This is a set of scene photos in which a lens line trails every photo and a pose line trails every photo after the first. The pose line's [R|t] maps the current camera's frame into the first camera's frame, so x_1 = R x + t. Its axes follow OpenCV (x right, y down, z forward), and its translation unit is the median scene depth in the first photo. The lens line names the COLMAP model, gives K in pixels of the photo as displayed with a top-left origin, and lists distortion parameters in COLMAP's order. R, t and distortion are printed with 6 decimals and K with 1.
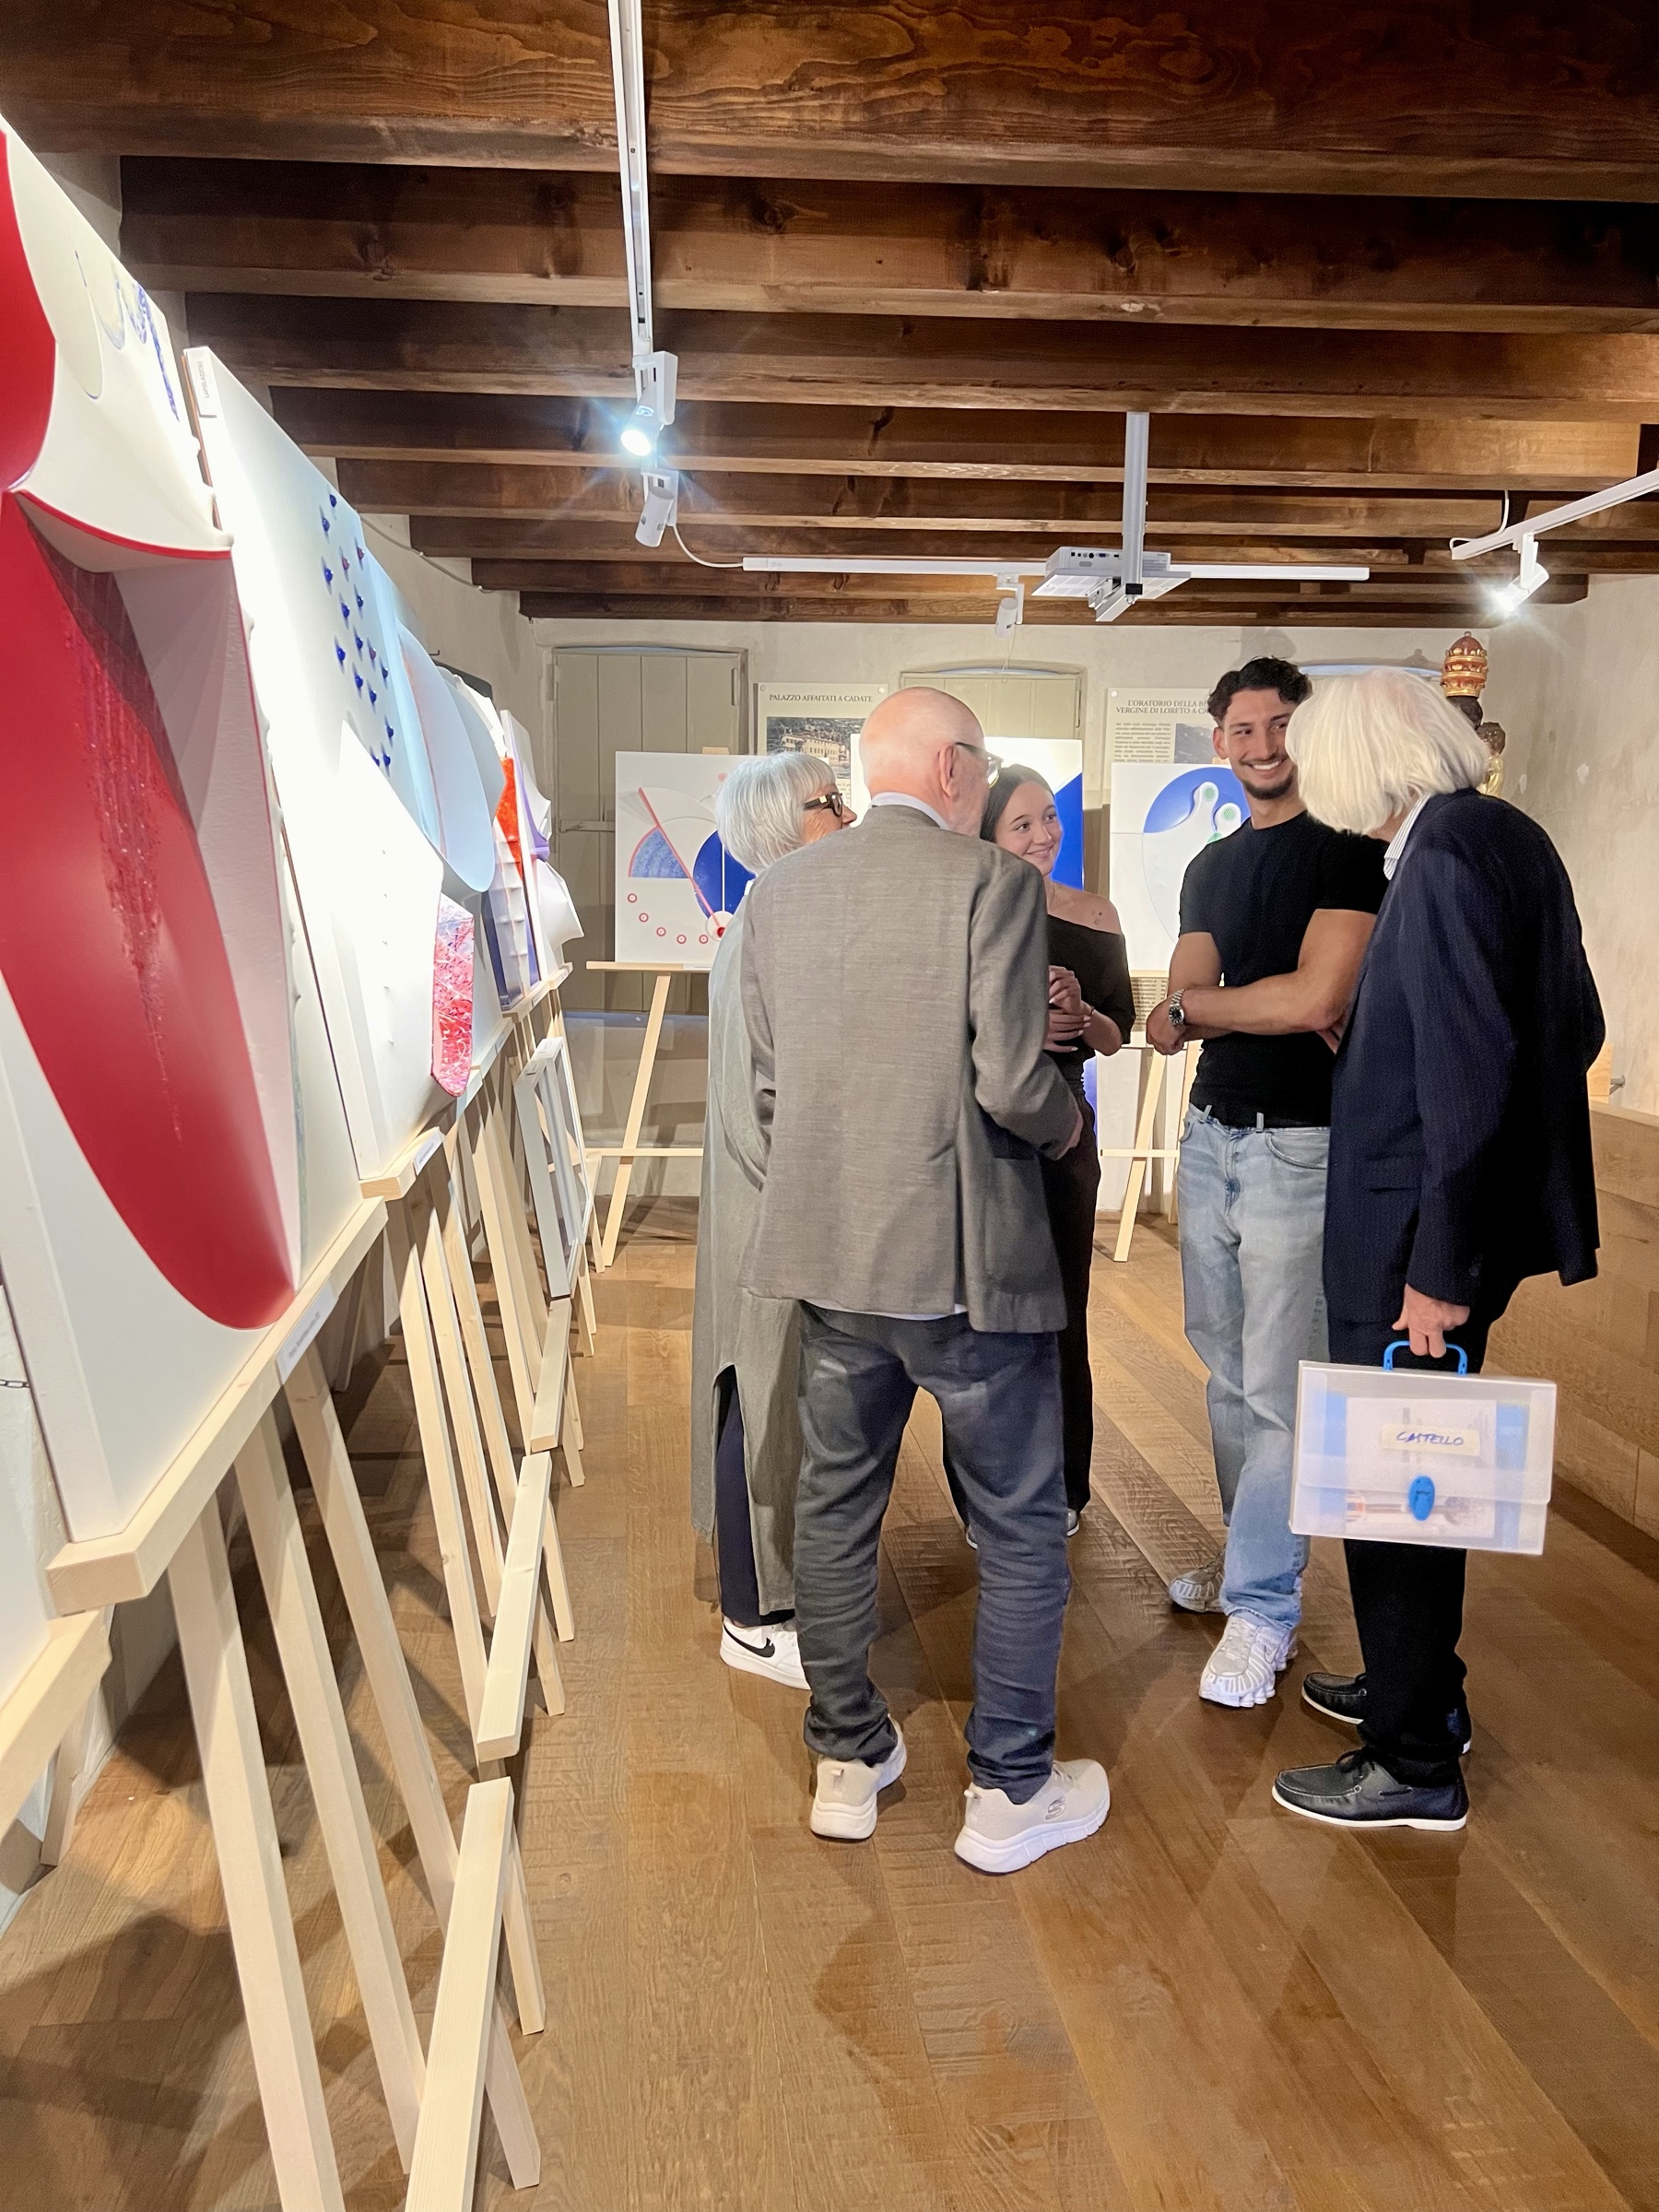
lens RADIAL K [[1664.2, 0, 837.9], [0, 1664.2, 1114.9], [0, 0, 1]] dist [0.065355, -0.056193]
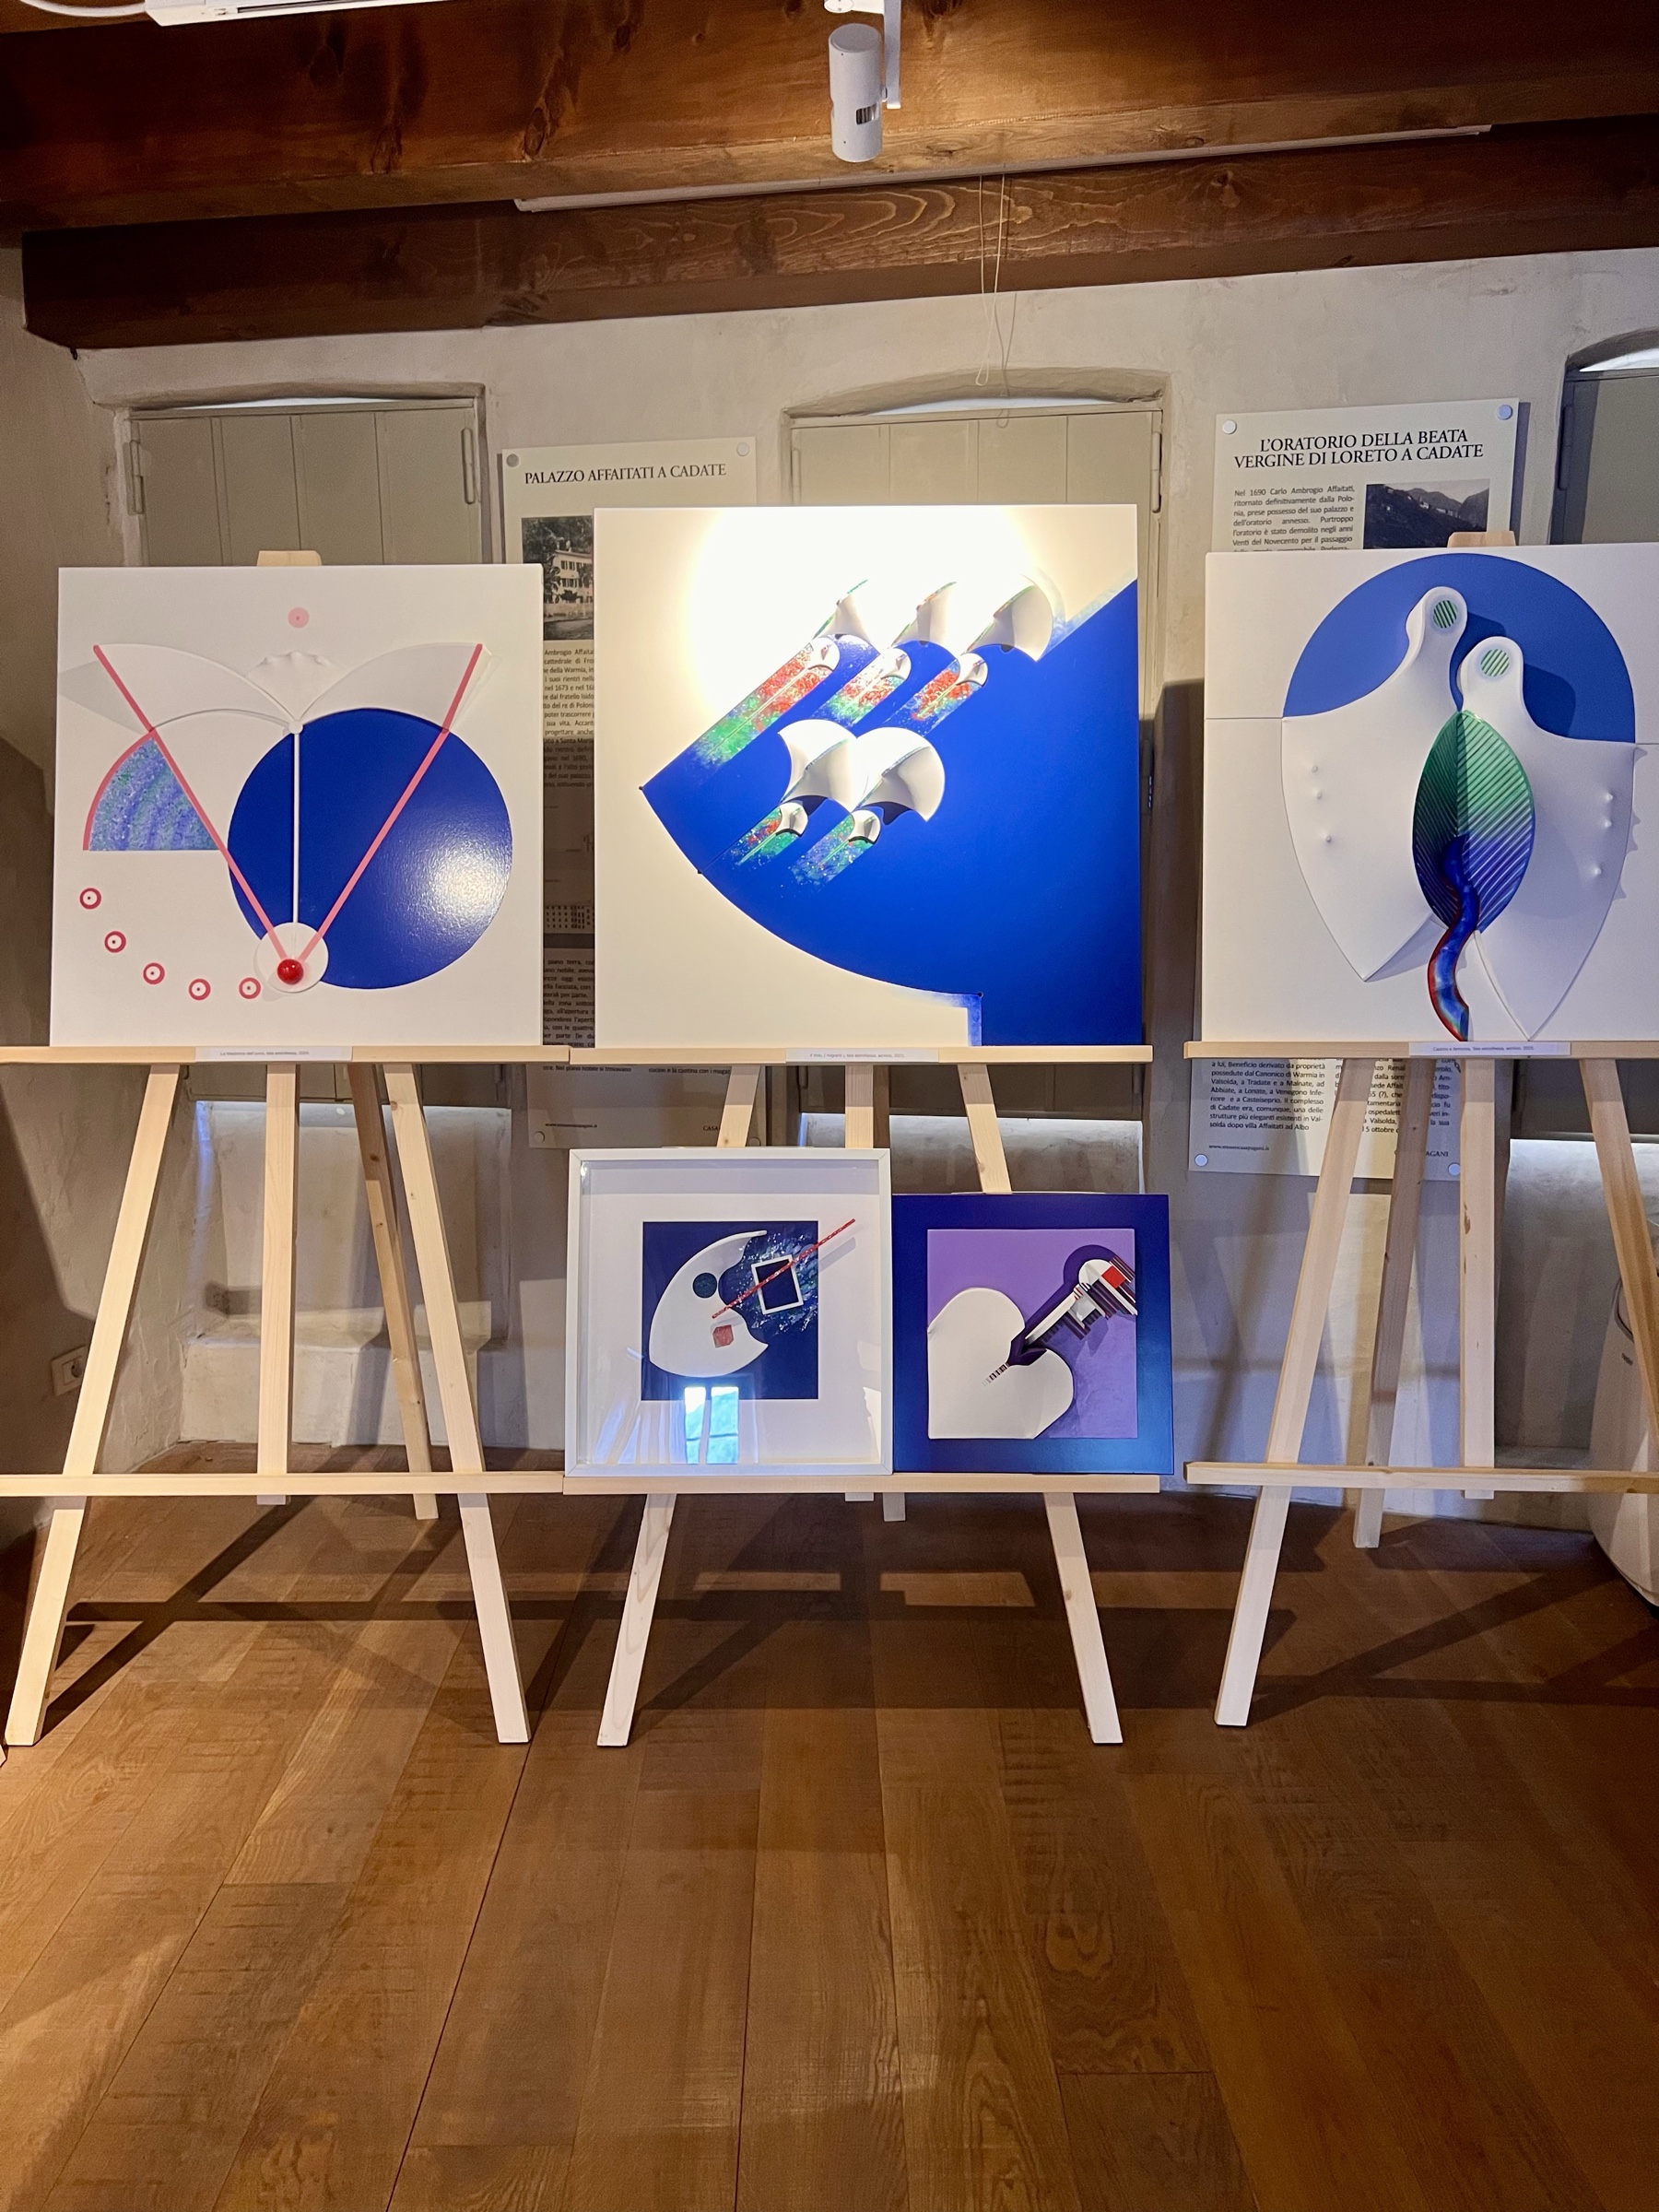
lens RADIAL K [[1664.2, 0, 833.3], [0, 1664.2, 1114.9], [0, 0, 1]] dist [0.065355, -0.056193]
pose [[0.992099, -0.006026, -0.125310, 0.126501], [0.008659, 0.999753, 0.020472, -0.079636], [0.125156, -0.021395, 0.991906, 0.578520]]
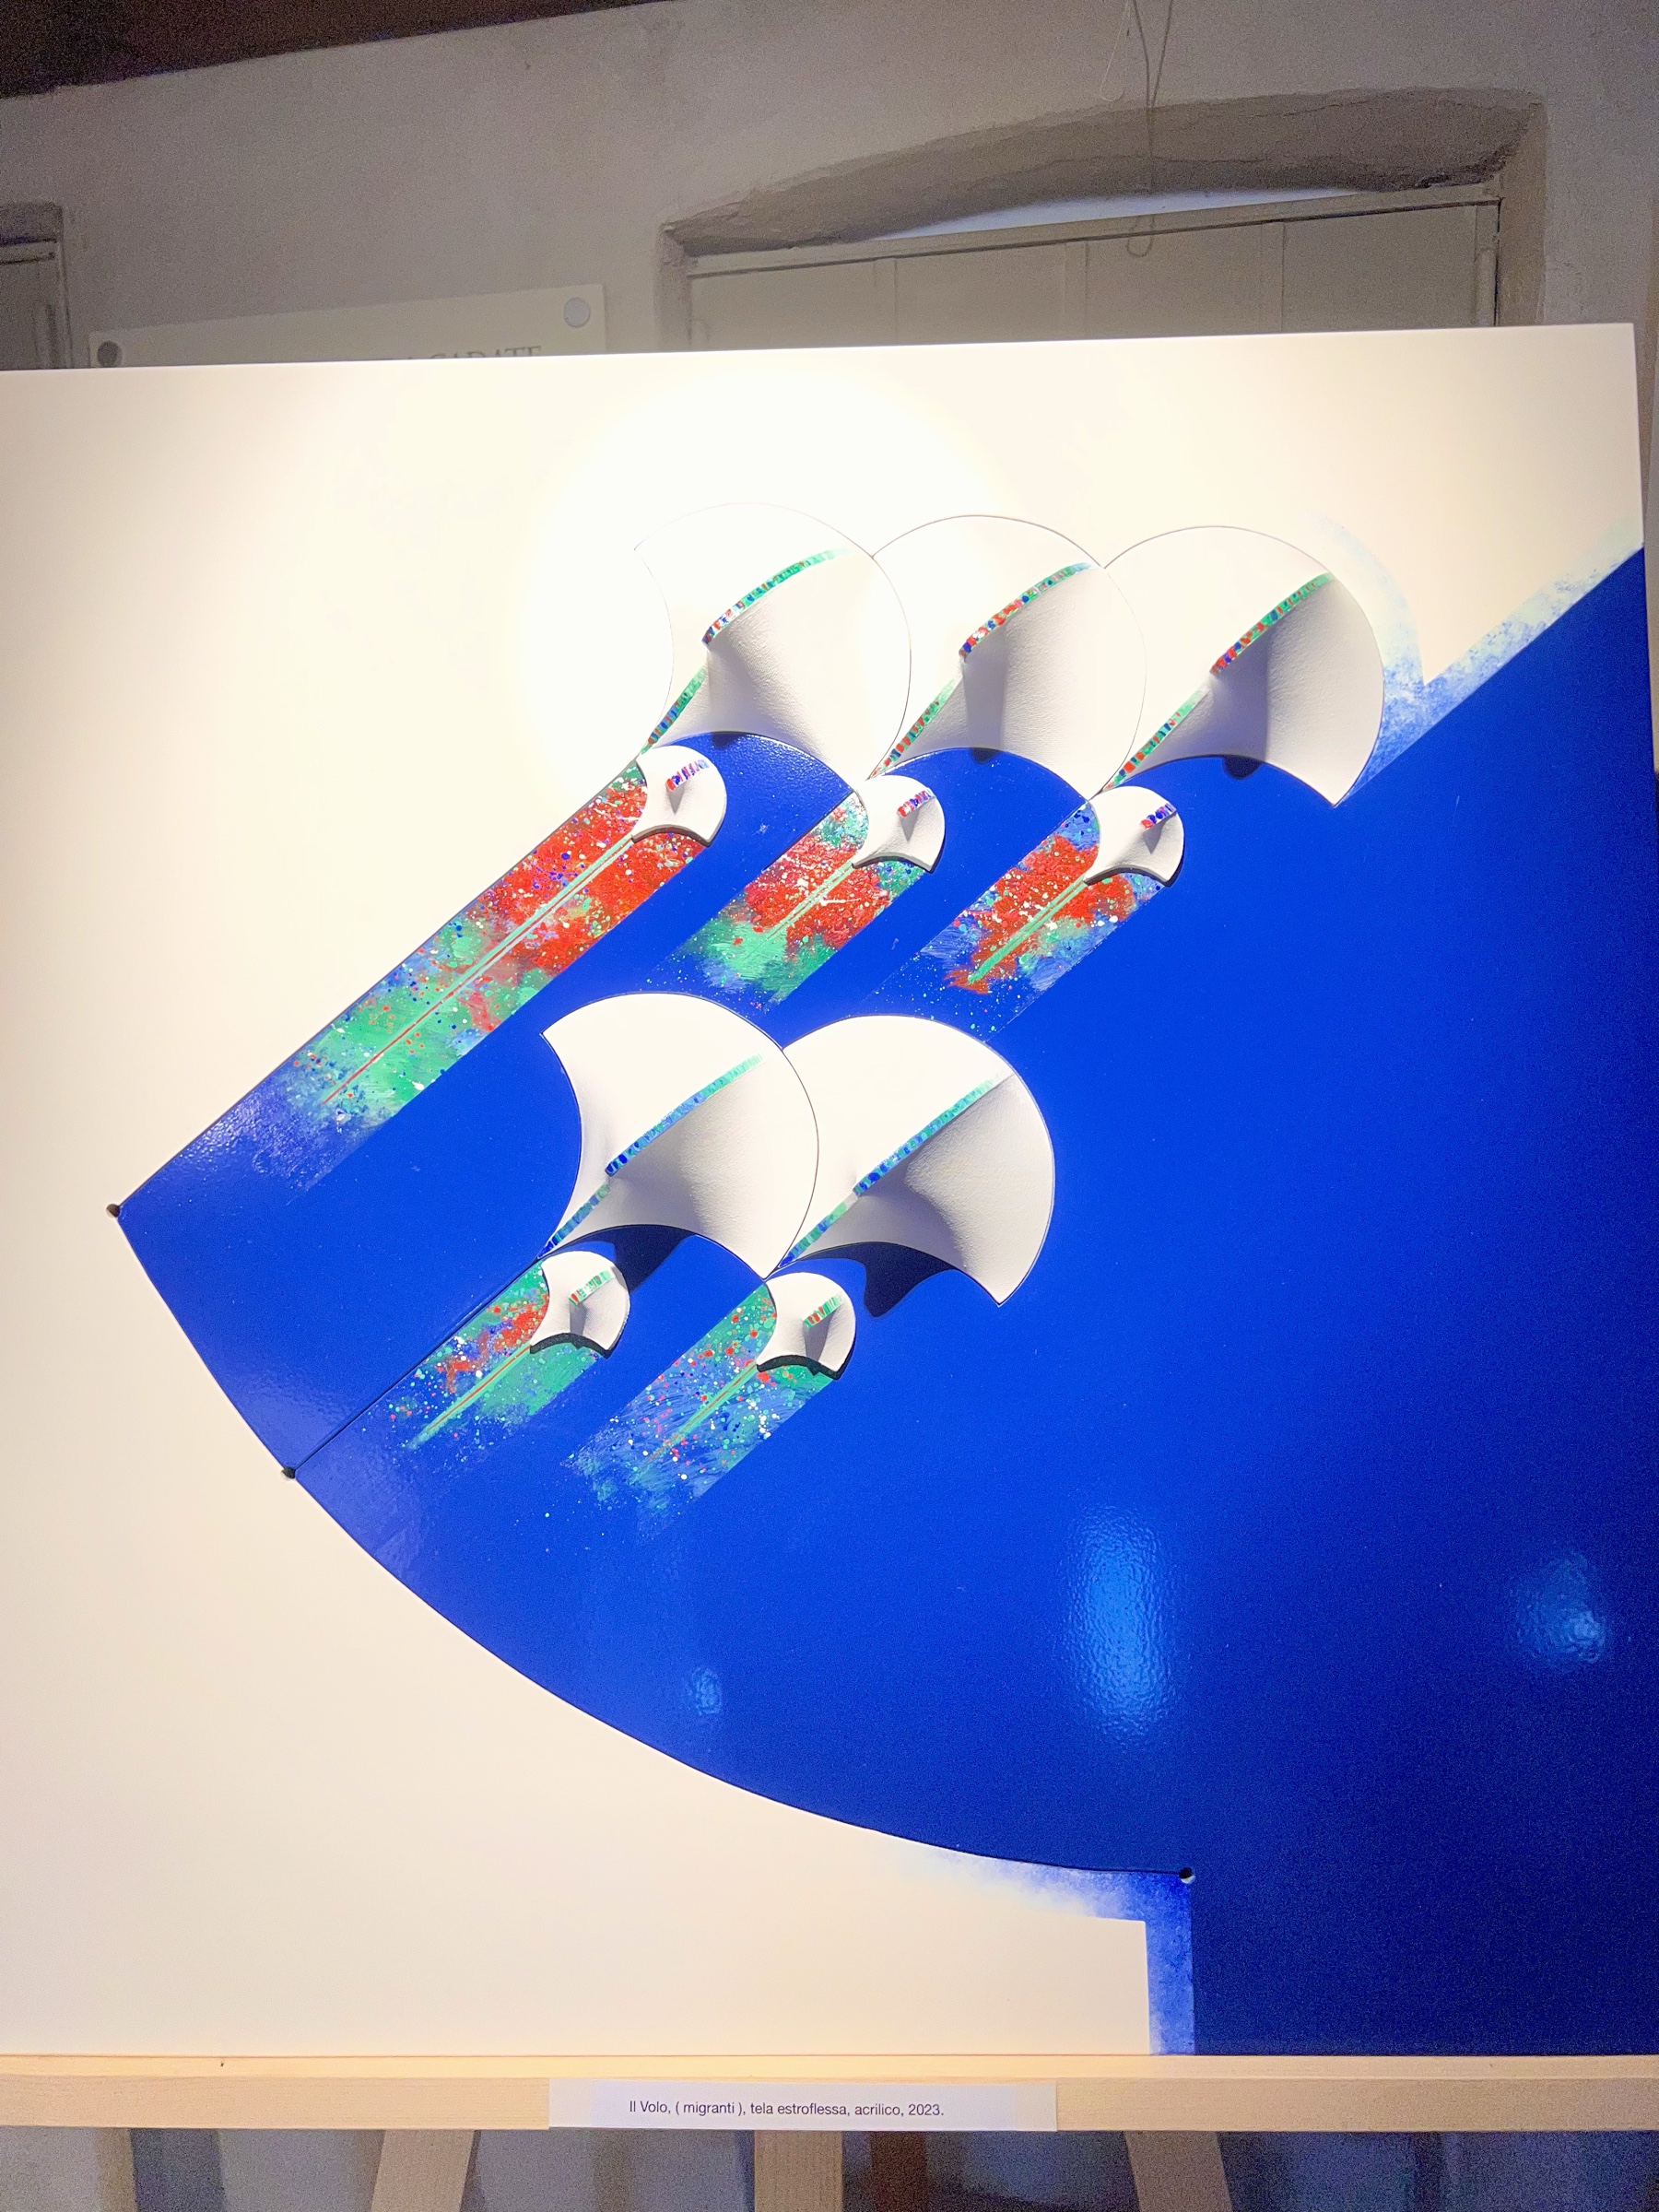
lens RADIAL K [[1664.2, 0, 822.7], [0, 1664.2, 1099.6], [0, 0, 1]] dist [0.065355, -0.056193]
pose [[0.987780, -0.018930, -0.154698, 0.103448], [0.017915, 0.999808, -0.007955, -0.164434], [0.154819, 0.005086, 0.987930, 0.878669]]
